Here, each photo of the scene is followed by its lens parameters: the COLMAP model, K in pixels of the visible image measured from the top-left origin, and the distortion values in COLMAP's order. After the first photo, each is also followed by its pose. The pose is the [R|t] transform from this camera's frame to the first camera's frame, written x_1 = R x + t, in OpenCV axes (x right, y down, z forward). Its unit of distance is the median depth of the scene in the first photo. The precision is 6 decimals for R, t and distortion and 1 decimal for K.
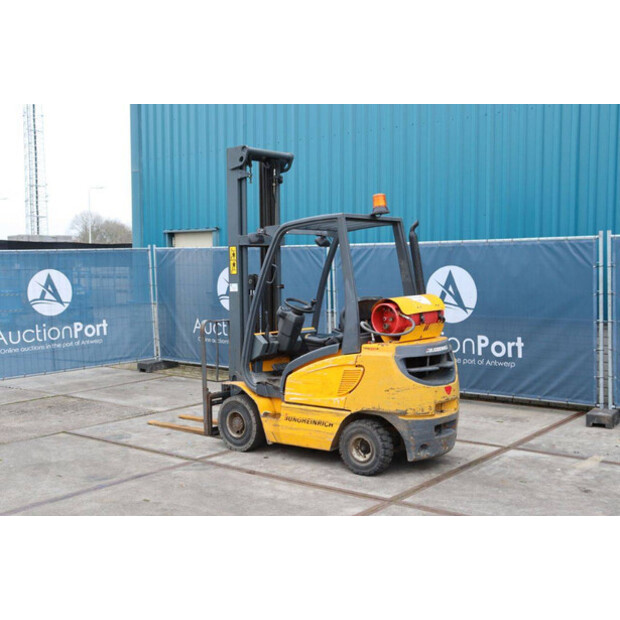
lens RADIAL K [[759.9, 0, 310.0], [0, 759.9, 310.0], [0, 0, 1]] dist [0.020676, 0.032444]
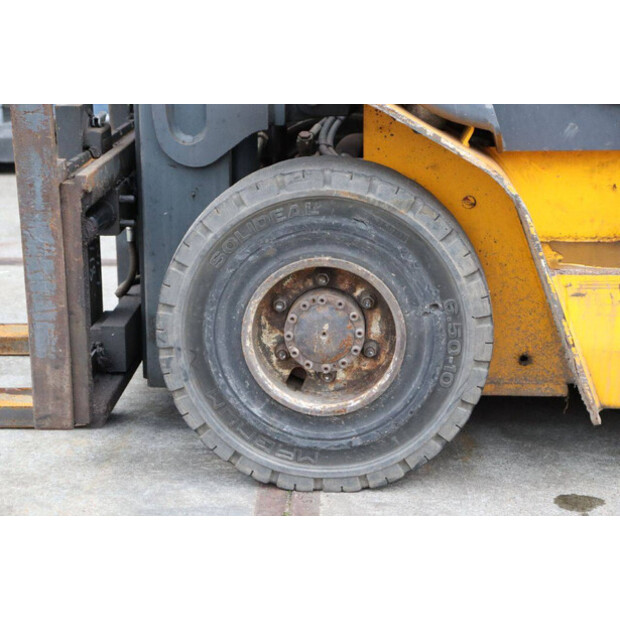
lens RADIAL K [[1329.2, 0, 310.0], [0, 1329.2, 310.0], [0, 0, 1]] dist [0.321627, 0.156596]
pose [[0.793137, -0.141569, 0.592362, -0.273555], [0.021513, 0.978515, 0.205051, 0.086151], [-0.608664, -0.149890, 0.779141, 0.786549]]
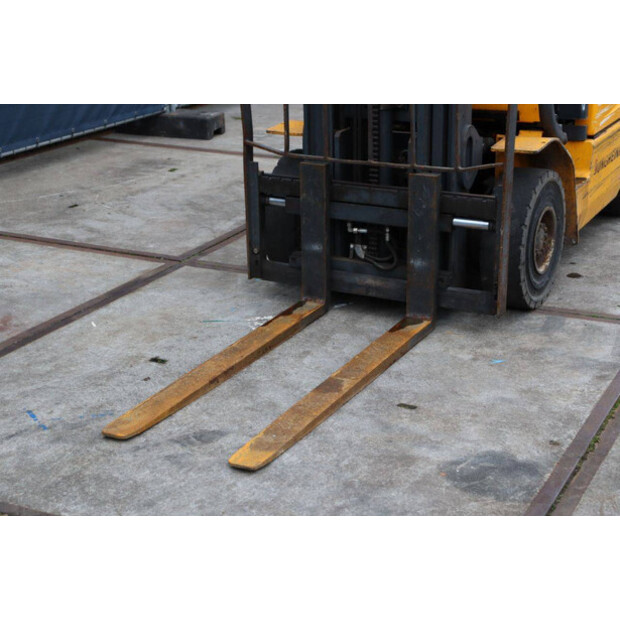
lens RADIAL K [[1136.1, 0, 310.0], [0, 1136.1, 310.0], [0, 0, 1]] dist [0.204680, 0.100302]
pose [[-0.197590, -0.314111, 0.928597, -0.649228], [0.078975, 0.939093, 0.334466, -0.026139], [-0.977098, 0.139423, -0.160748, 1.236374]]
